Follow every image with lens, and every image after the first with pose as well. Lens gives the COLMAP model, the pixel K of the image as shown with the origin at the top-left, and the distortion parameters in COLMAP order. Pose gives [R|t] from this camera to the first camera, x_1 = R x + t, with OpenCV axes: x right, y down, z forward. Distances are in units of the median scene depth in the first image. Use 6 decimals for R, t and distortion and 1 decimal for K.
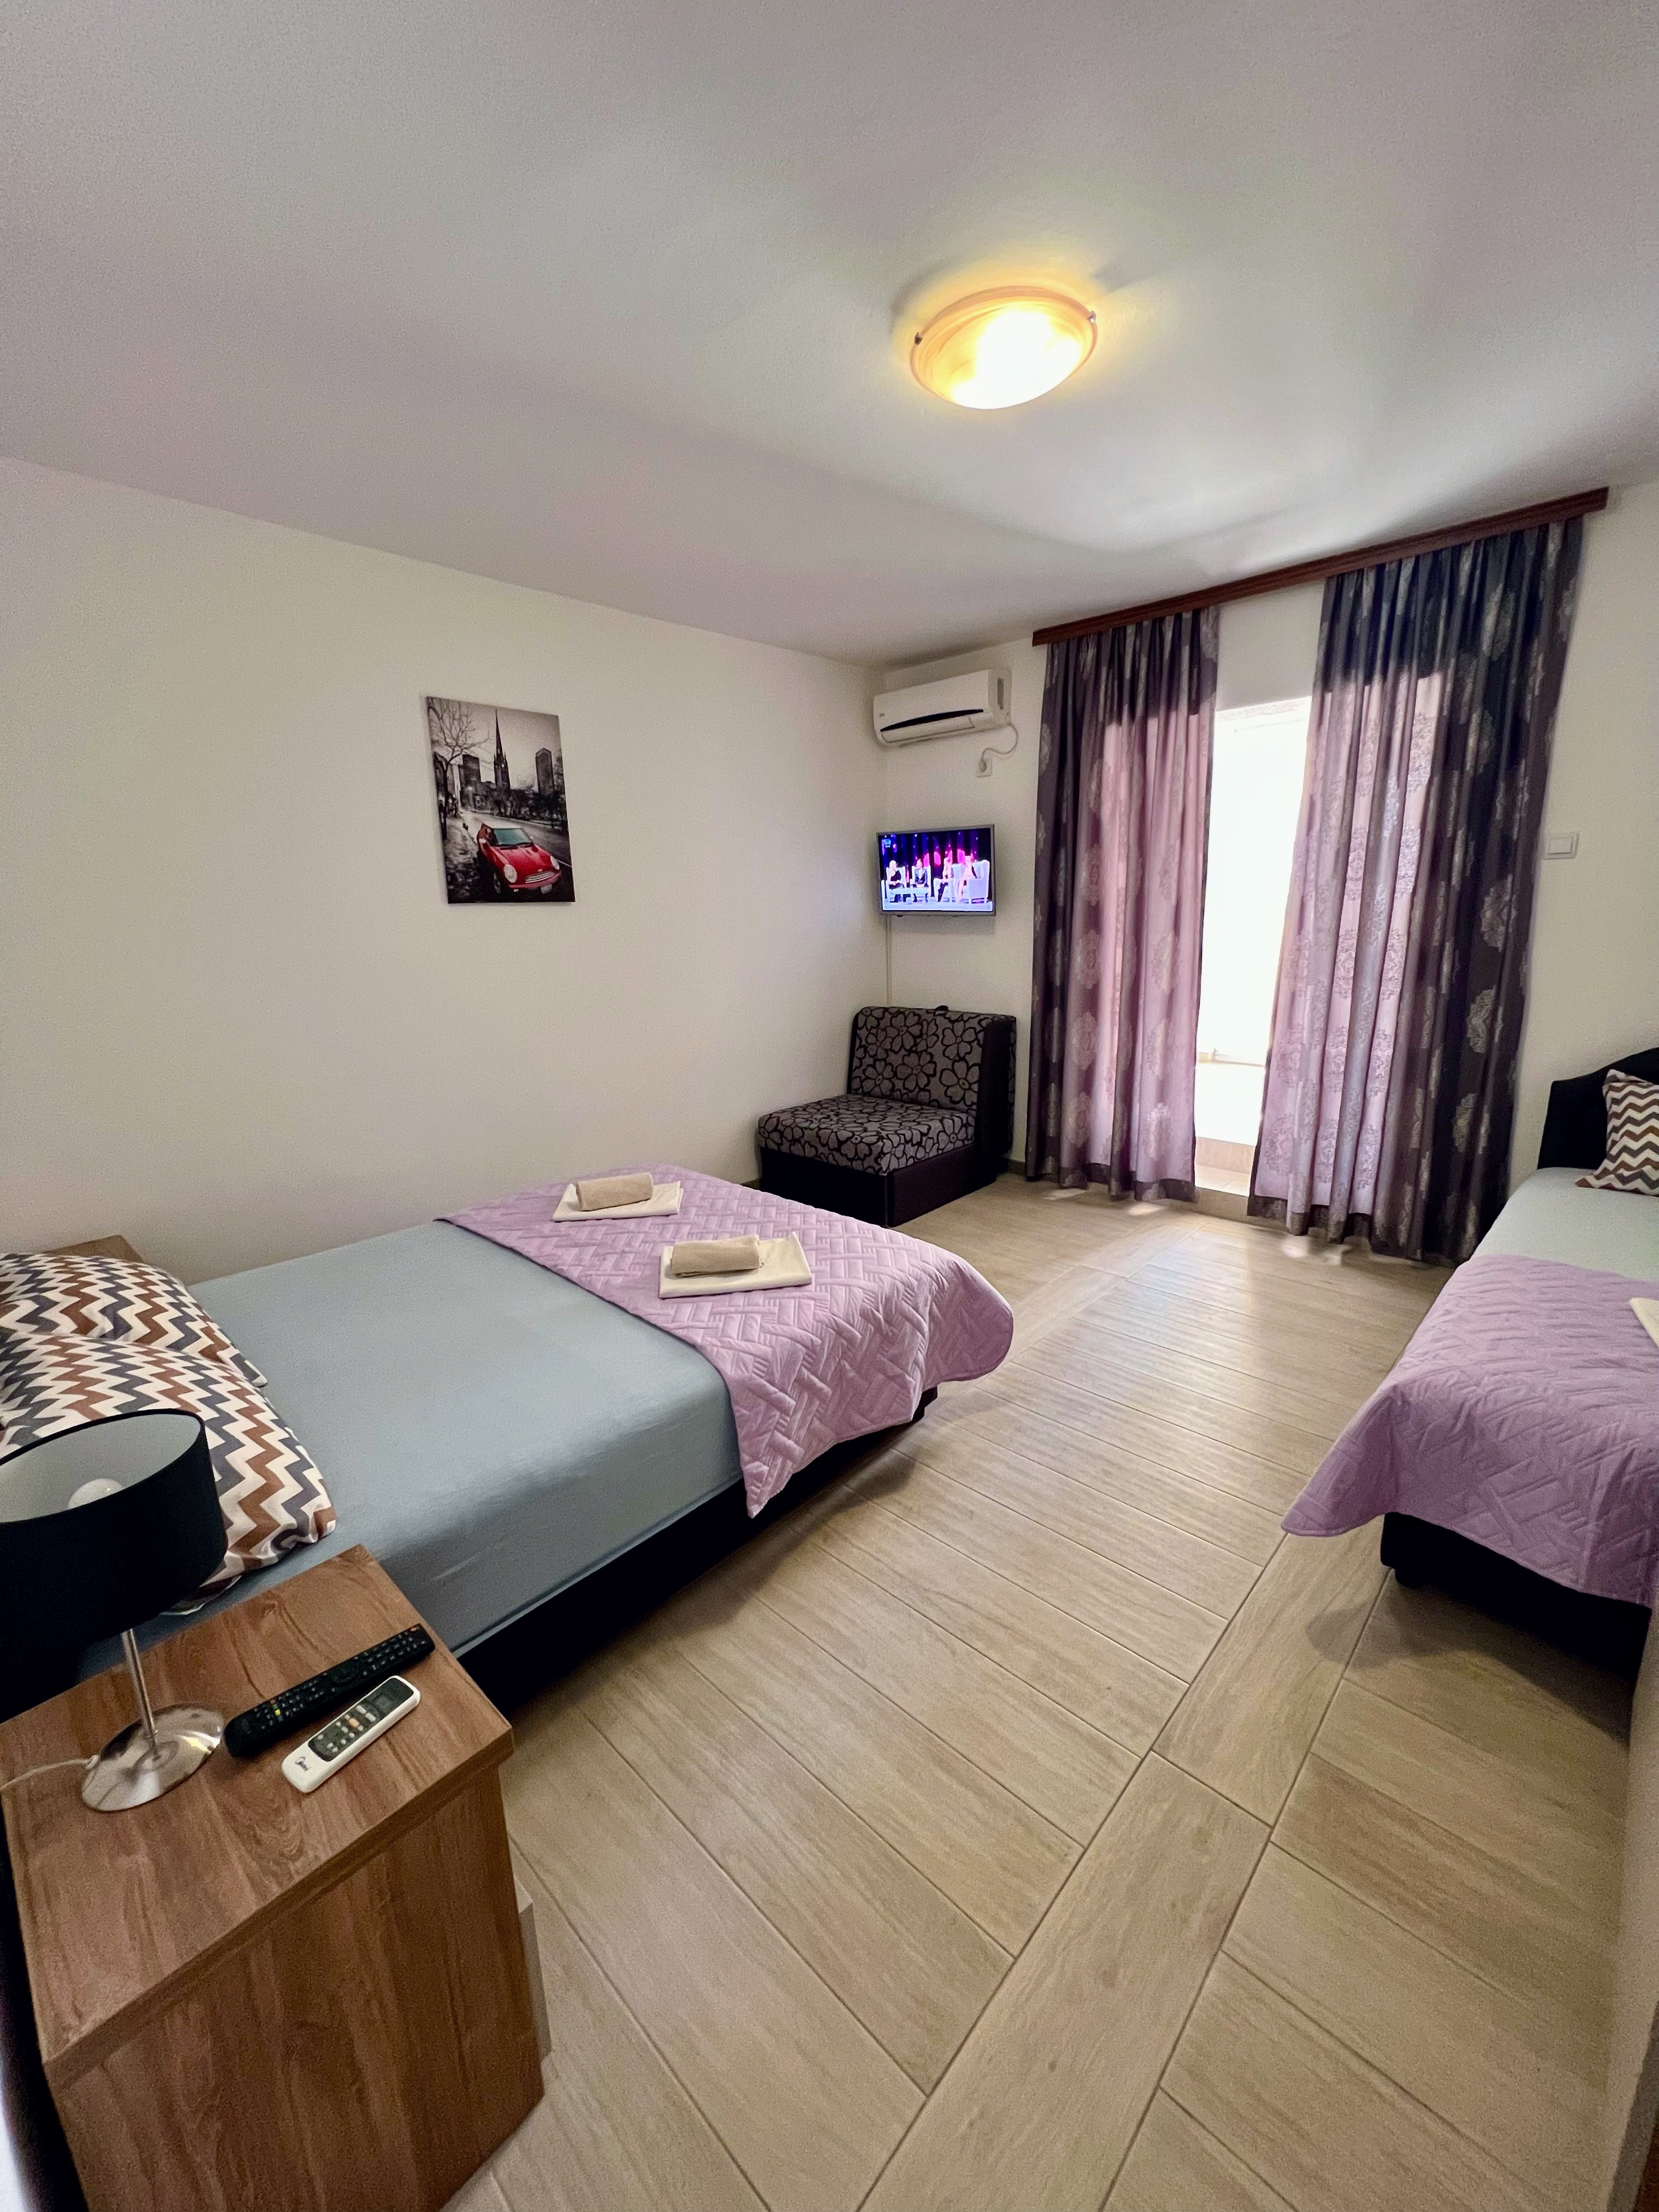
lens RADIAL K [[892.2, 0, 819.3], [0, 892.2, 1096.1], [0, 0, 1]] dist [-0.007394, 0.001831]
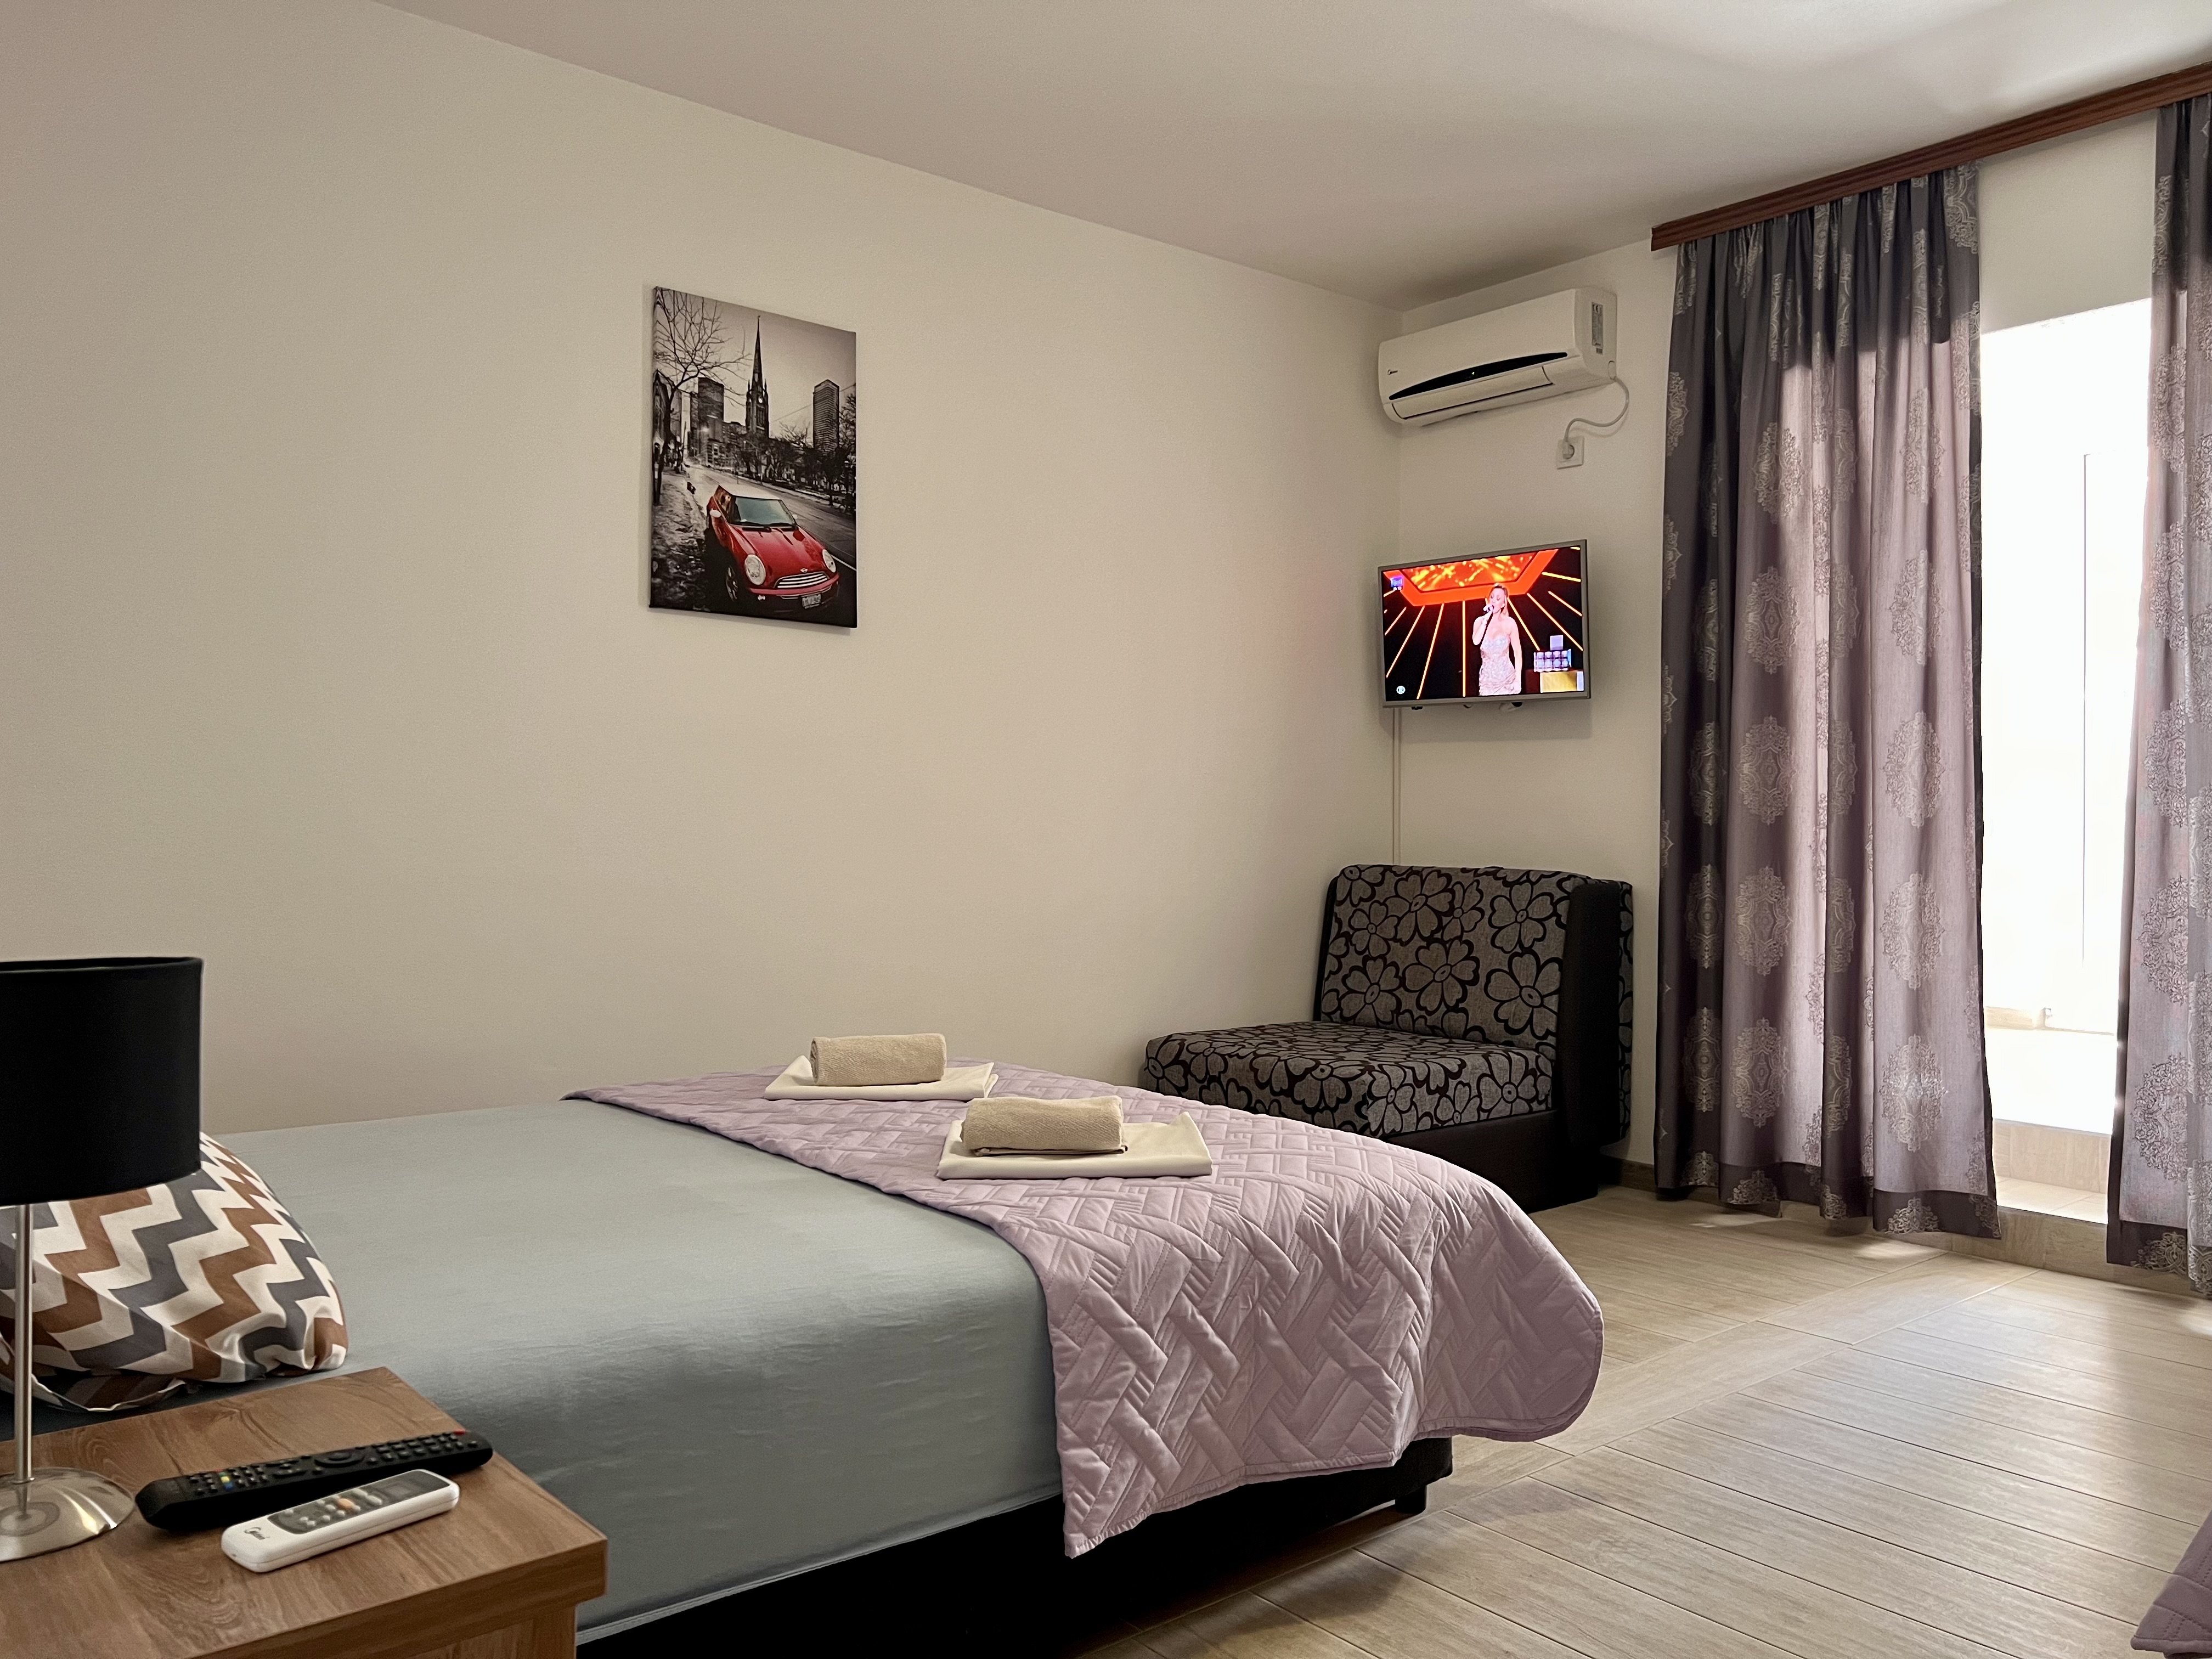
lens RADIAL K [[1691.4, 0, 1112.4], [0, 1691.4, 850.5], [0, 0, 1]] dist [0.052285, -0.062277]
pose [[0.993096, 0.034190, -0.112207, 0.028783], [-0.058728, 0.972977, -0.223307, 0.176654], [0.101540, 0.228355, 0.968268, -0.044083]]
